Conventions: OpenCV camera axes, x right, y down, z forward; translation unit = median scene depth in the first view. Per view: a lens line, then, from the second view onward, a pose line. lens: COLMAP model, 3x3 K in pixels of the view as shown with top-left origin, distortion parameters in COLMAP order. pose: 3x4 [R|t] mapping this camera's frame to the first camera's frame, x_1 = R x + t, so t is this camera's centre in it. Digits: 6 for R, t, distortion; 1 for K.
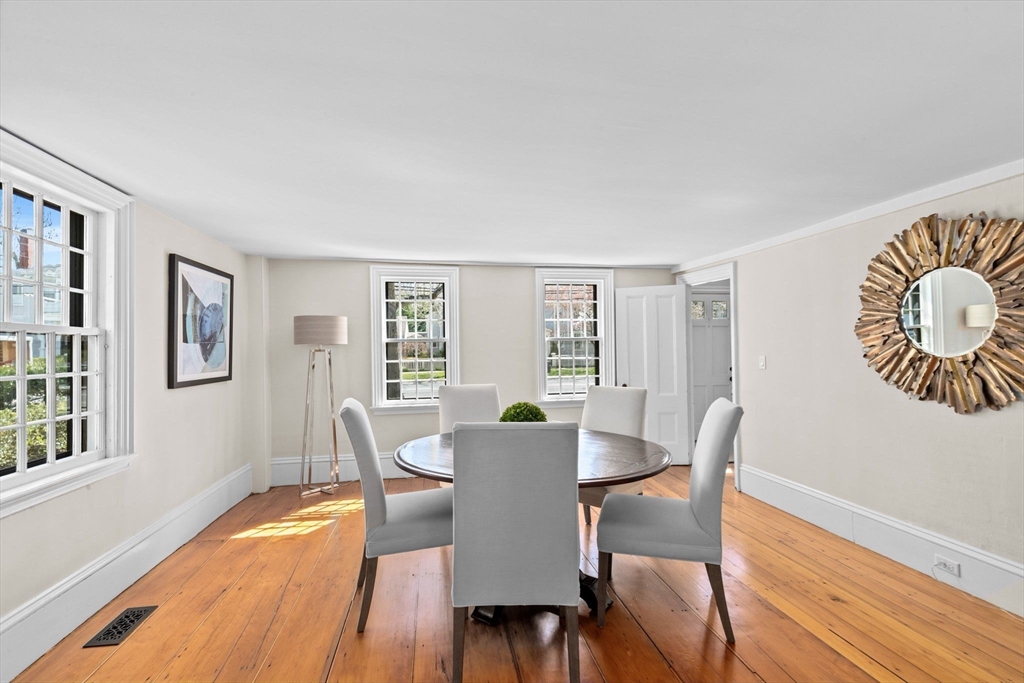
lens RADIAL K [[459.3, 0, 512.7], [0, 459.3, 344.5], [0, 0, 1]] dist [0.002461, -0.000586]
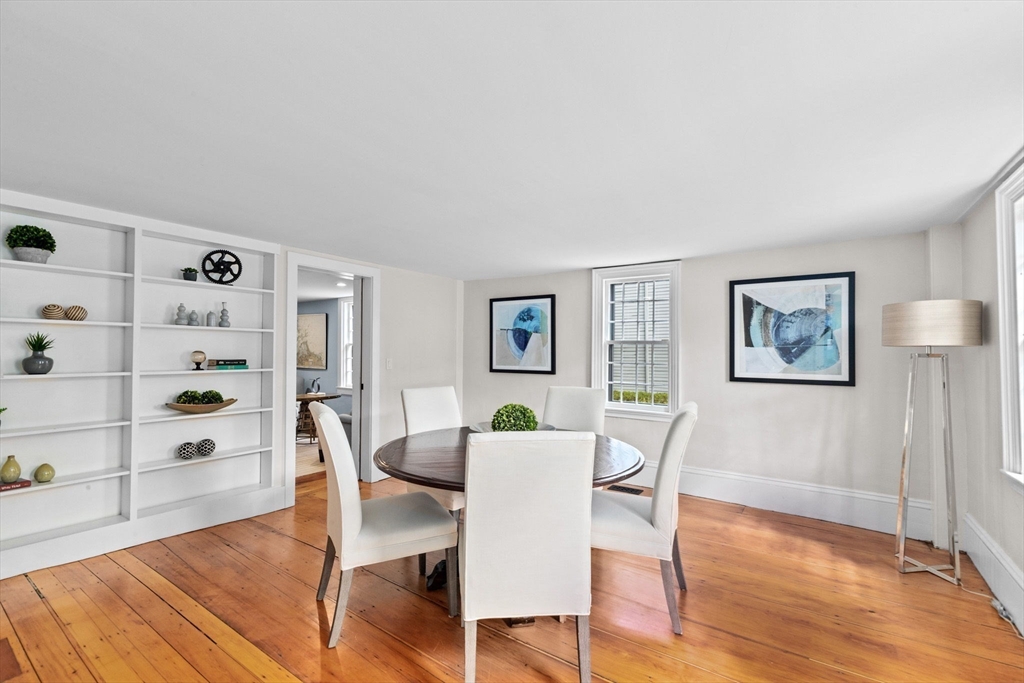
lens RADIAL K [[459.3, 0, 512.7], [0, 459.3, 344.5], [0, 0, 1]] dist [0.002461, -0.000586]
pose [[-0.710567, -0.006342, -0.703601, 0.620456], [0.006390, 0.999860, -0.015466, 0.004565], [0.703600, -0.015486, -0.710427, 1.424769]]
